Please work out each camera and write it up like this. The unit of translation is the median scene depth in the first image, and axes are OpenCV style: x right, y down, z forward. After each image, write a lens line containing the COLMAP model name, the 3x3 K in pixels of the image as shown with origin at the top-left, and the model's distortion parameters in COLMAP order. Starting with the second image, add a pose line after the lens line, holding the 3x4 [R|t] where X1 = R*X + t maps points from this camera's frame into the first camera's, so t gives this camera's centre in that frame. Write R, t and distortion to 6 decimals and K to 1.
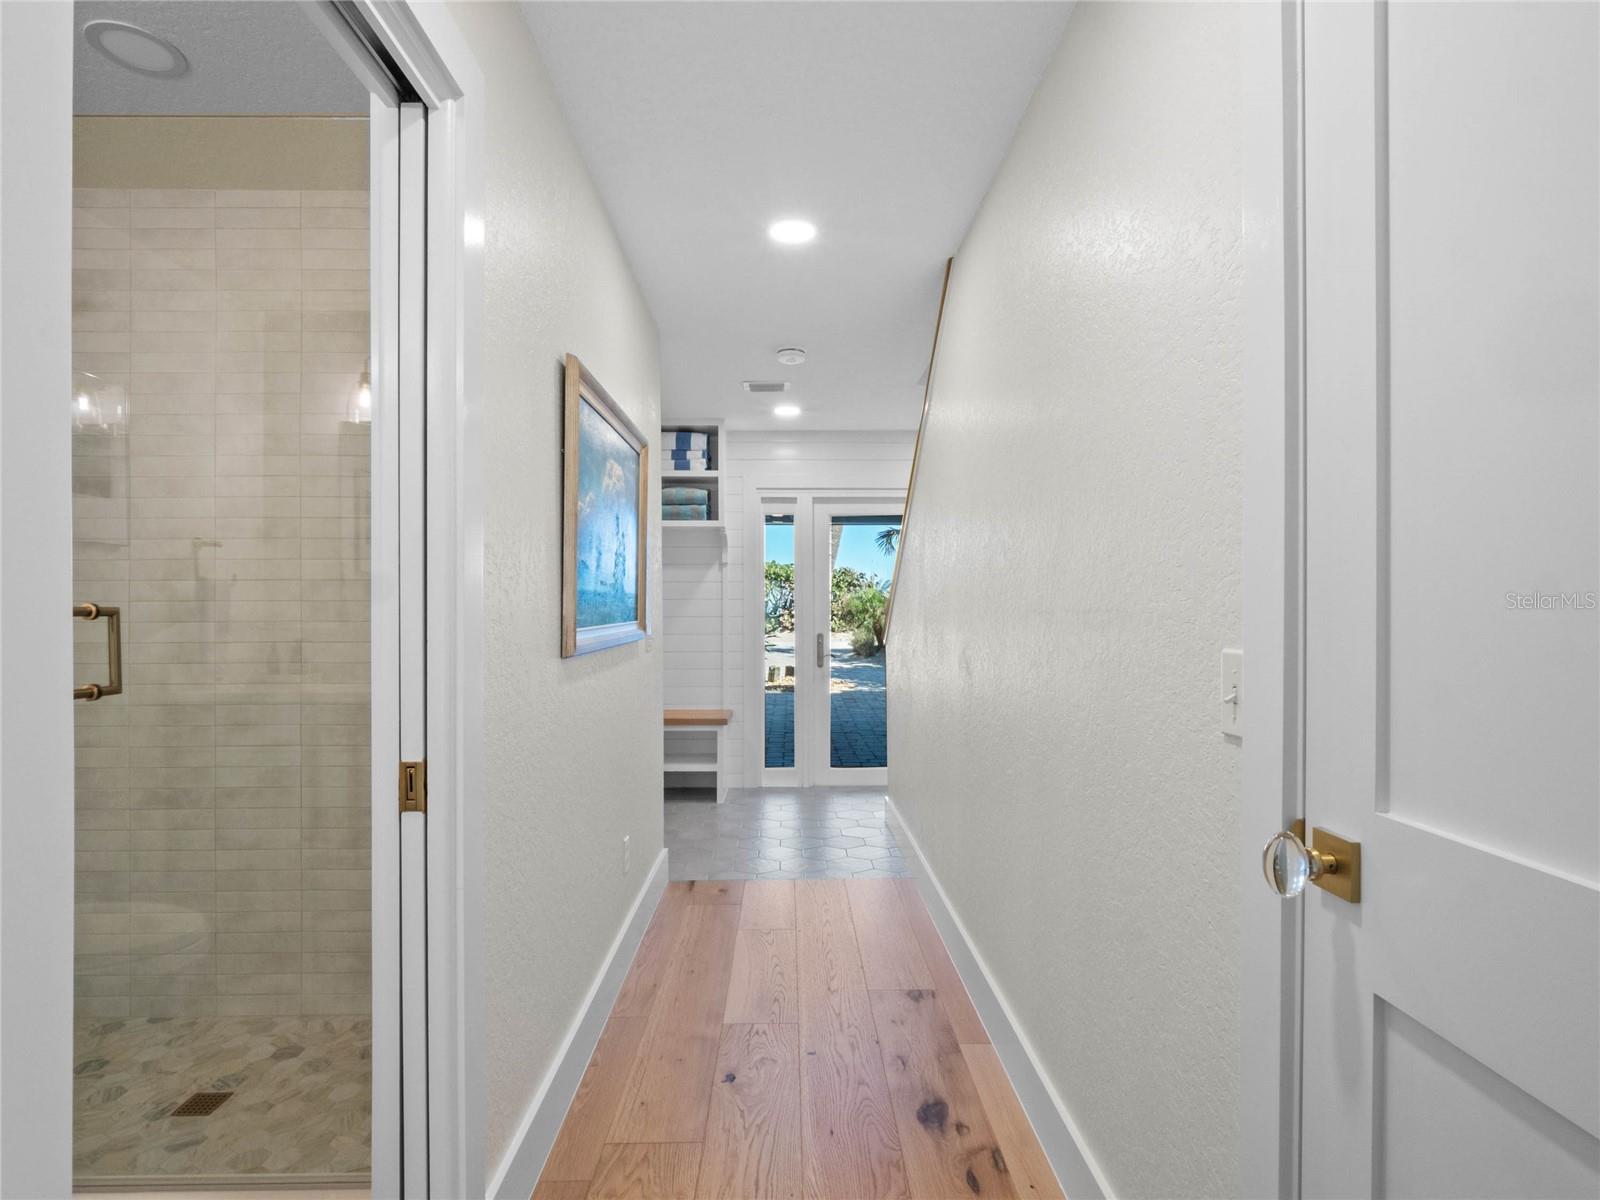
lens RADIAL K [[813.5, 0, 800.4], [0, 813.5, 603.8], [0, 0, 1]] dist [-0.005449, -0.003256]
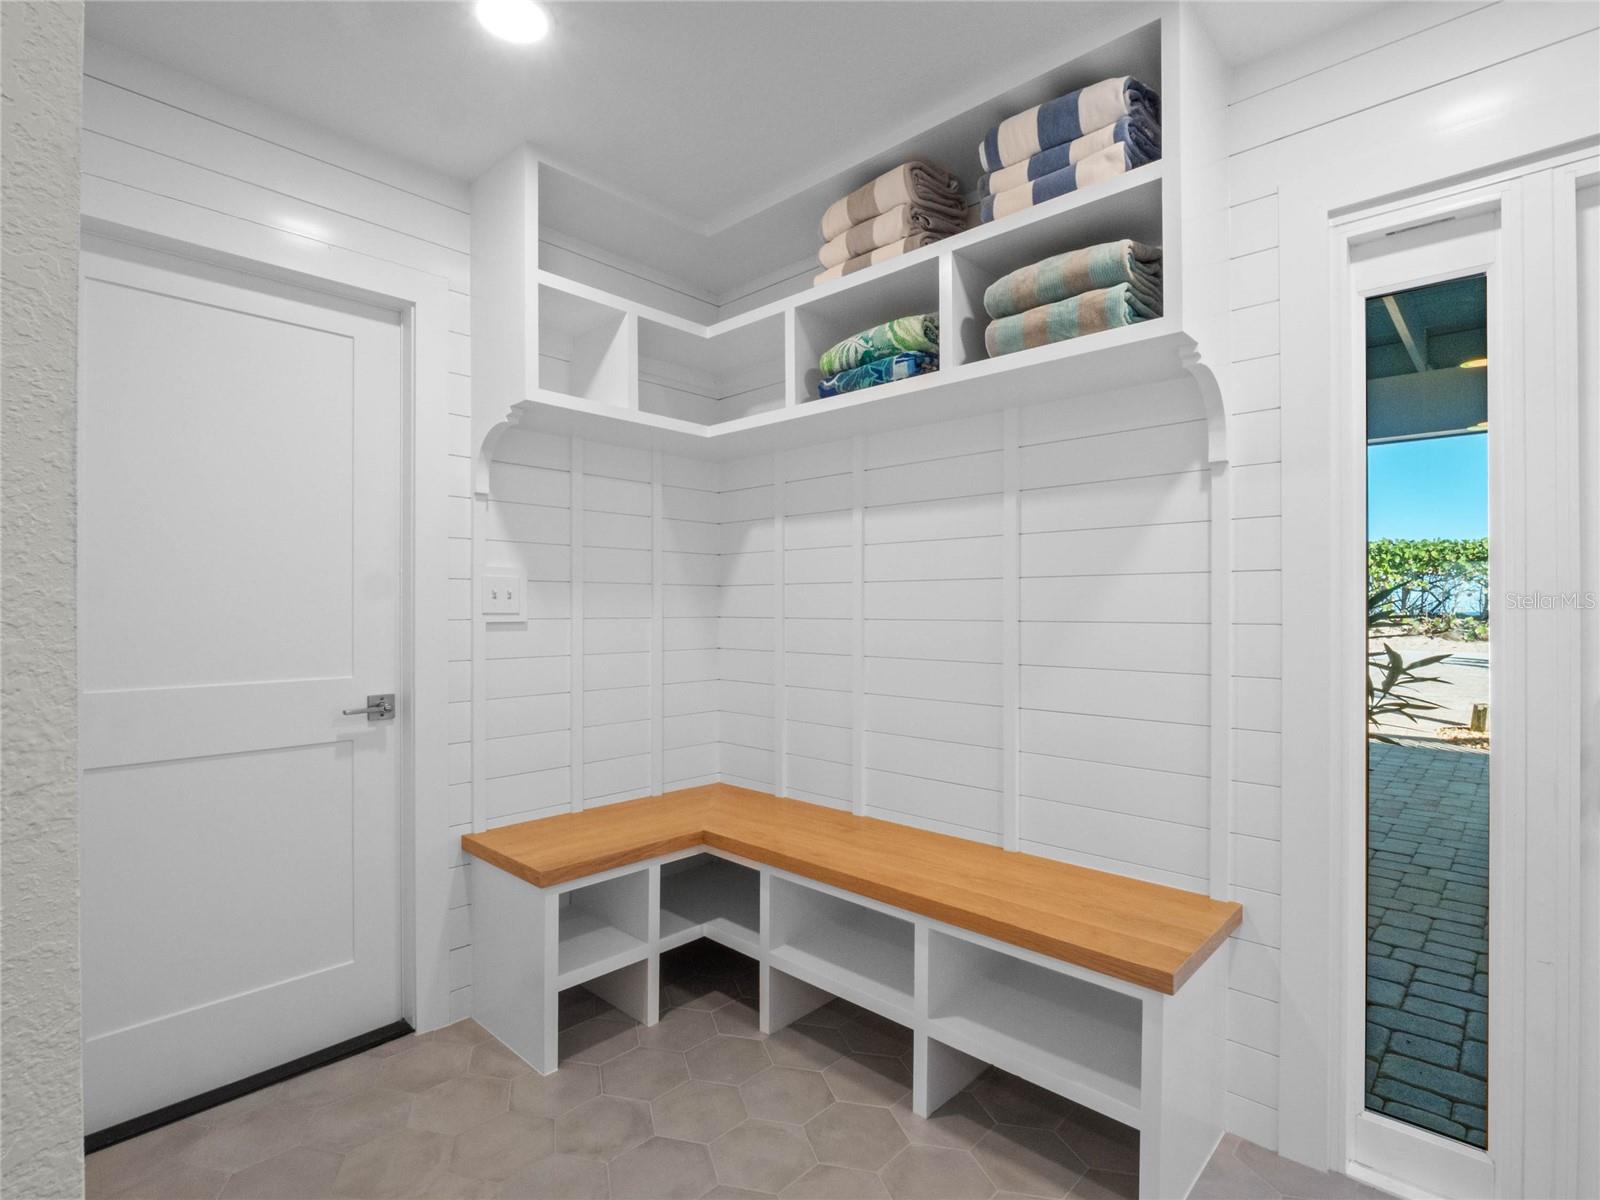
lens RADIAL K [[787.6, 0, 789.4], [0, 787.6, 602.6], [0, 0, 1]] dist [-0.010085, -0.002255]
pose [[0.714139, 0.000485, -0.700003, 0.008299], [-0.000962, 0.999999, -0.000287, 0.008165], [0.700003, 0.000878, 0.714139, 0.674220]]
